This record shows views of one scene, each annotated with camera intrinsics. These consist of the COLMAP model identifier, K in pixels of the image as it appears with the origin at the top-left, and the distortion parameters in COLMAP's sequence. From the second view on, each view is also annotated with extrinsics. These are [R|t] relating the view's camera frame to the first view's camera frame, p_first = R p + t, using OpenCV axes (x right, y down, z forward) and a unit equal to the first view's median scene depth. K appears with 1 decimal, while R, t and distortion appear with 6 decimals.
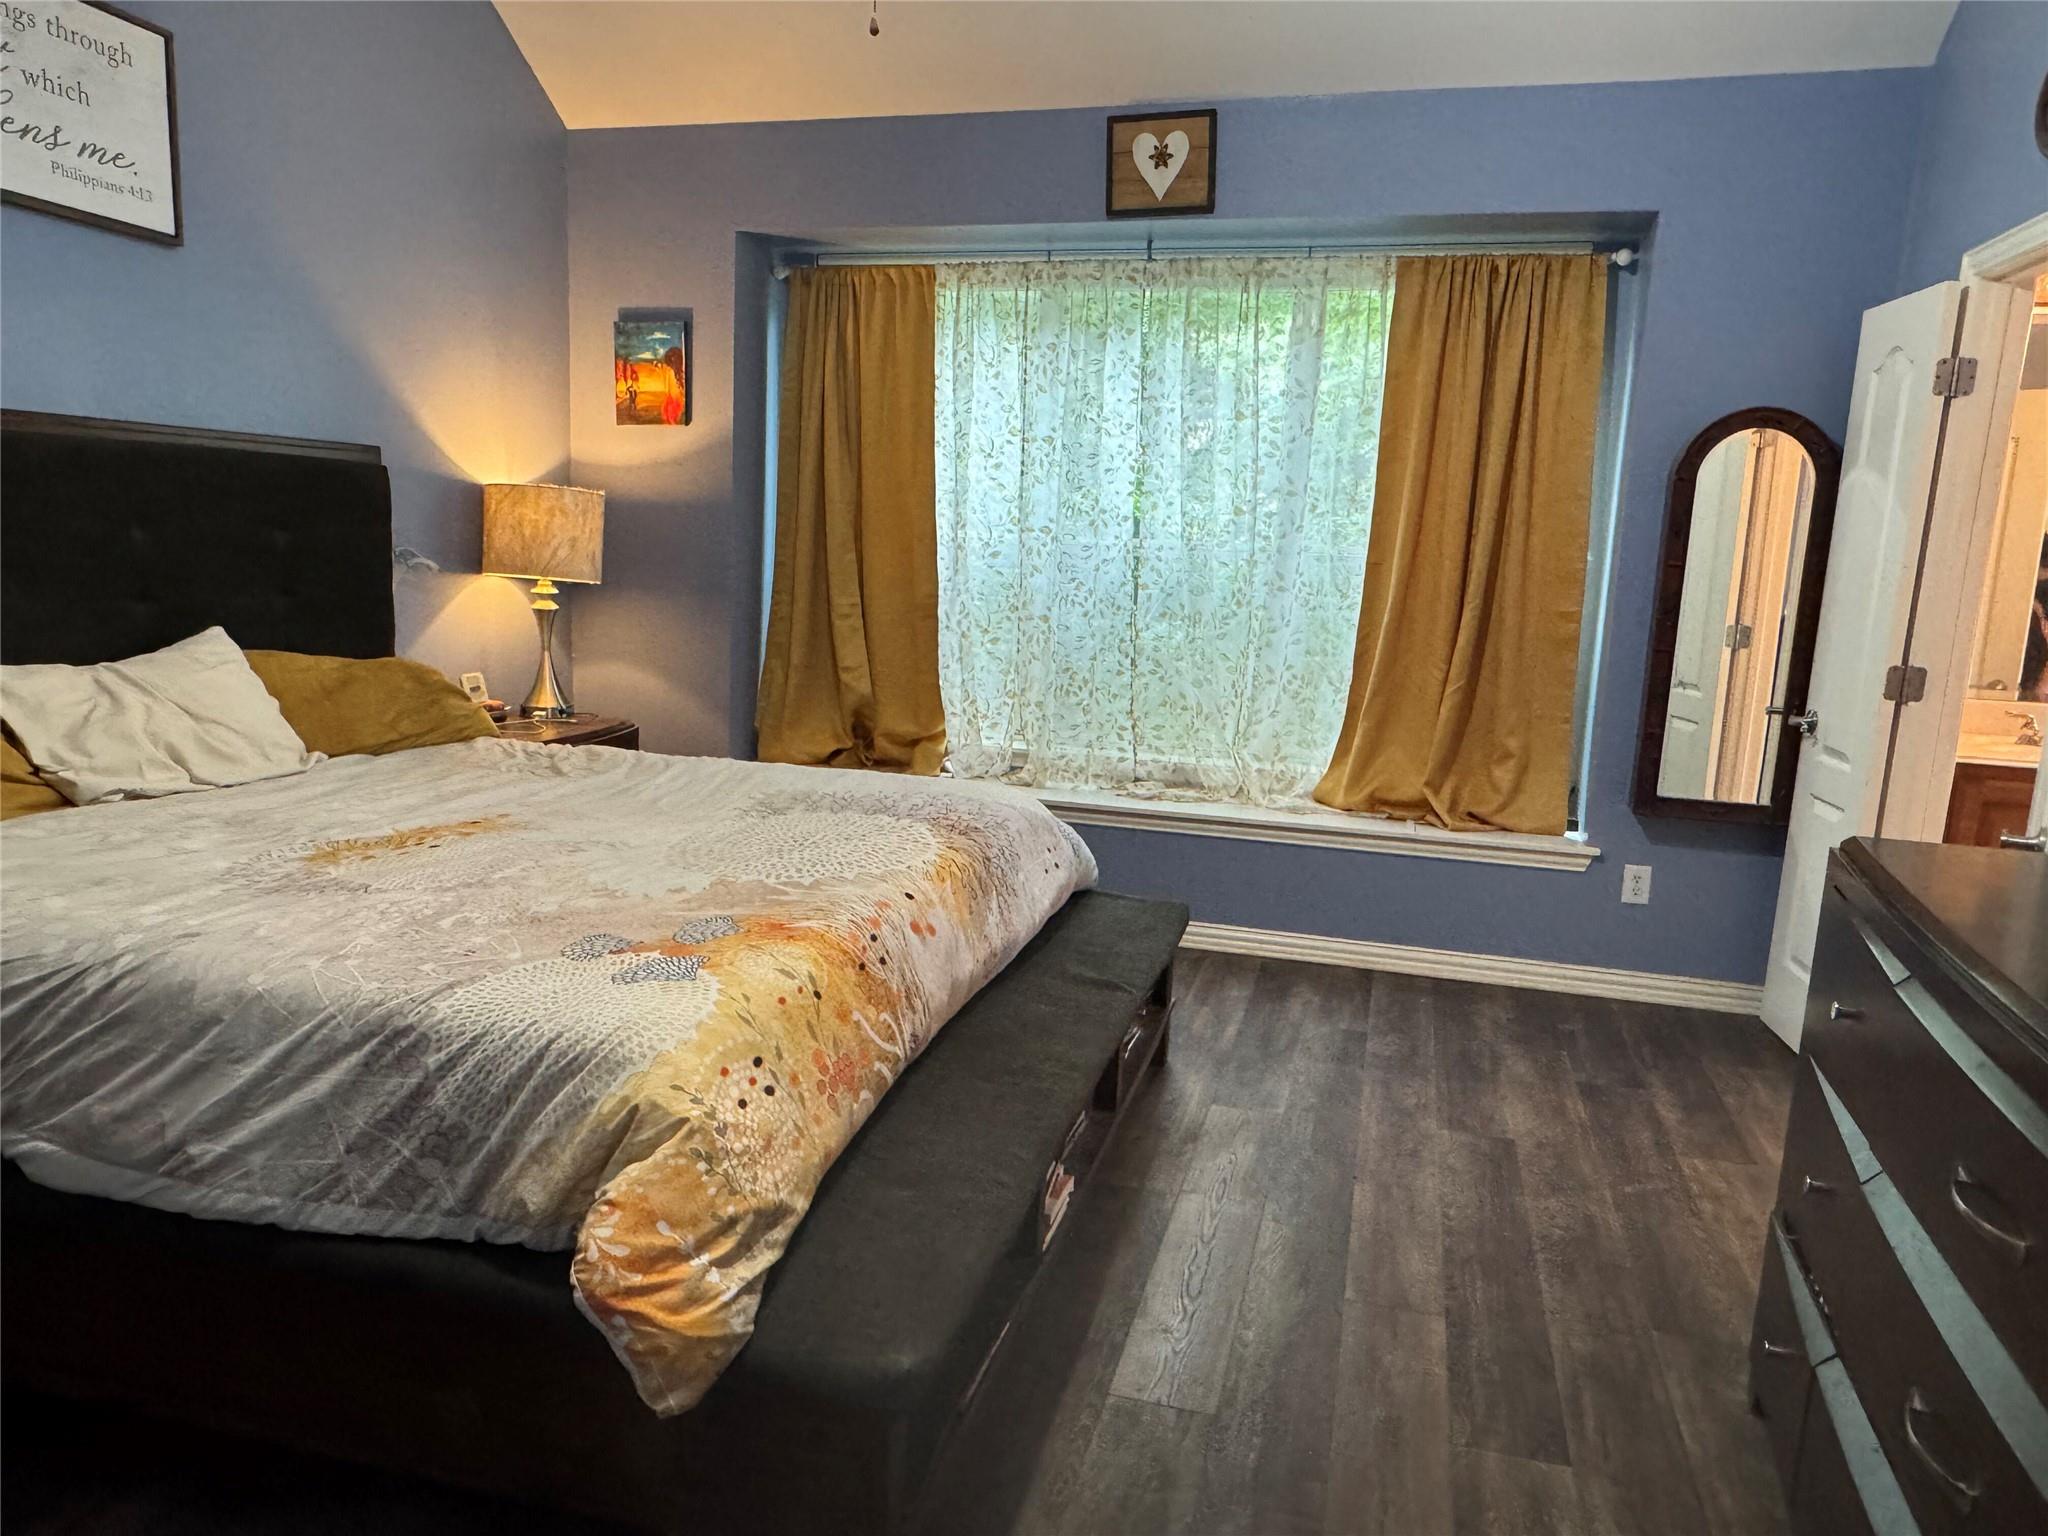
lens RADIAL K [[1377.9, 0, 1022.1], [0, 1377.9, 776.6], [0, 0, 1]] dist [-0.000692, -0.002531]
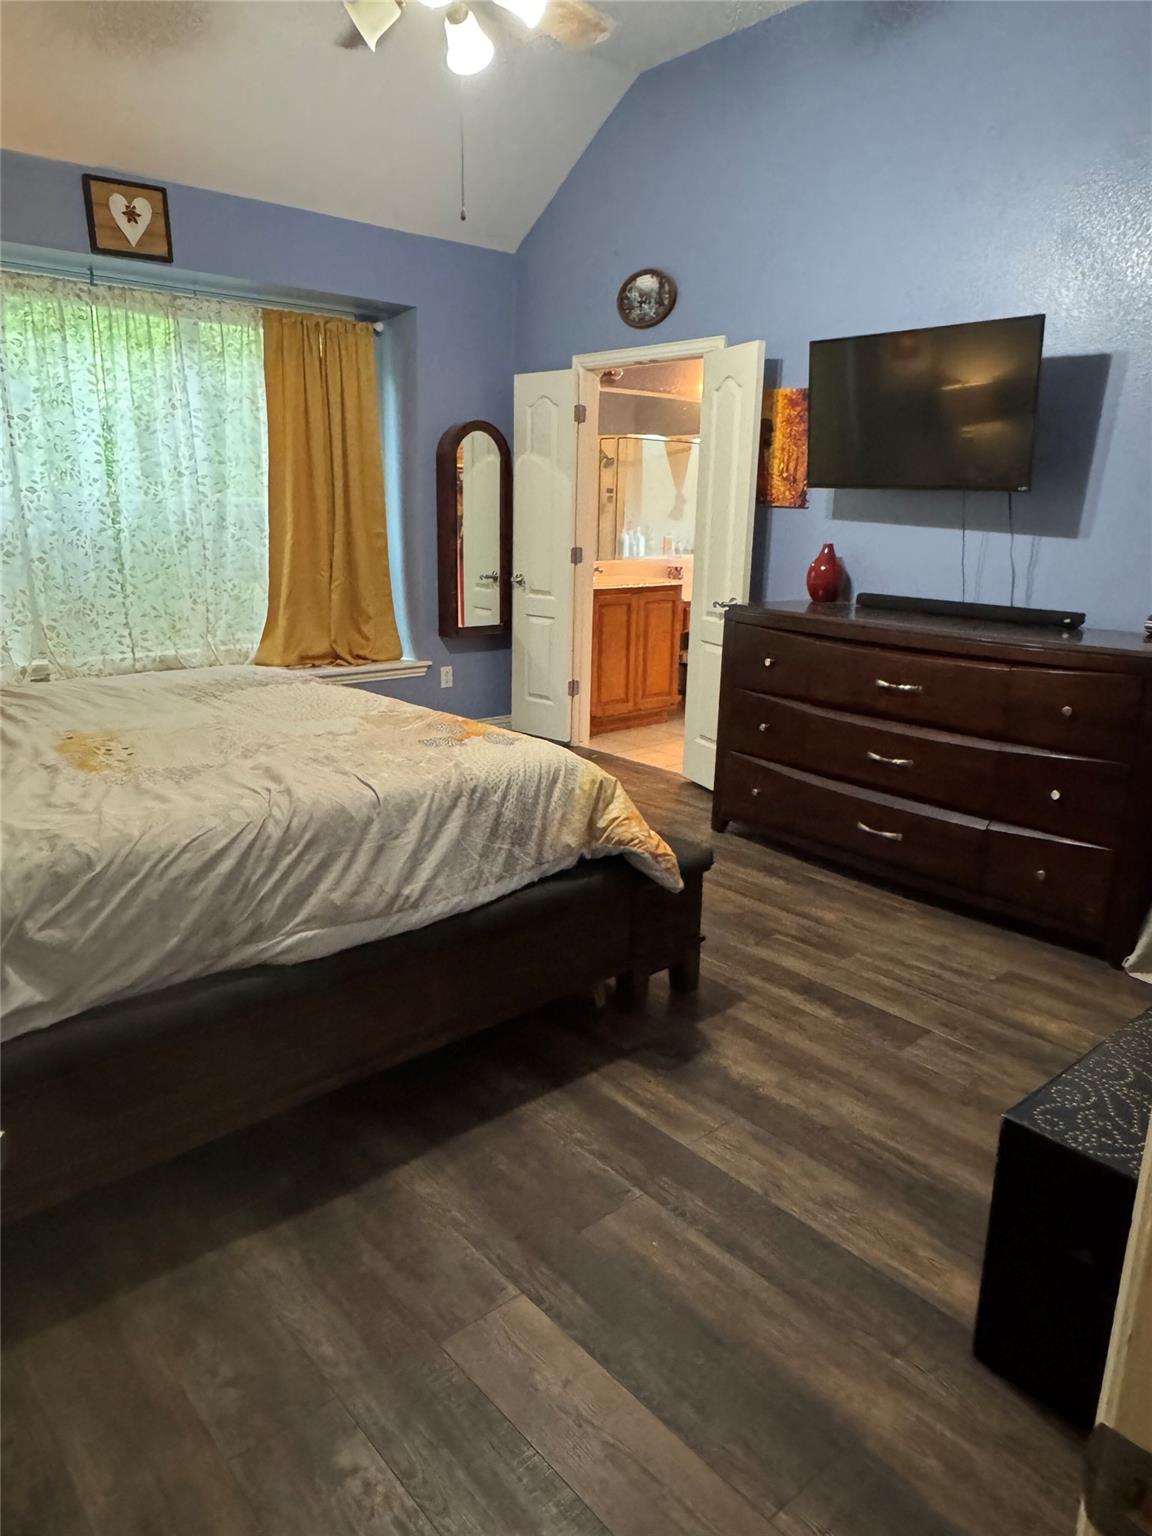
lens RADIAL K [[1033.4, 0, 575.7], [0, 1033.4, 765.3], [0, 0, 1]] dist [-0.000692, -0.002531]
pose [[0.548726, -0.232122, 0.803131, -0.616758], [0.153374, 0.972326, 0.176233, -0.025939], [-0.821813, 0.026476, 0.569142, 0.055964]]
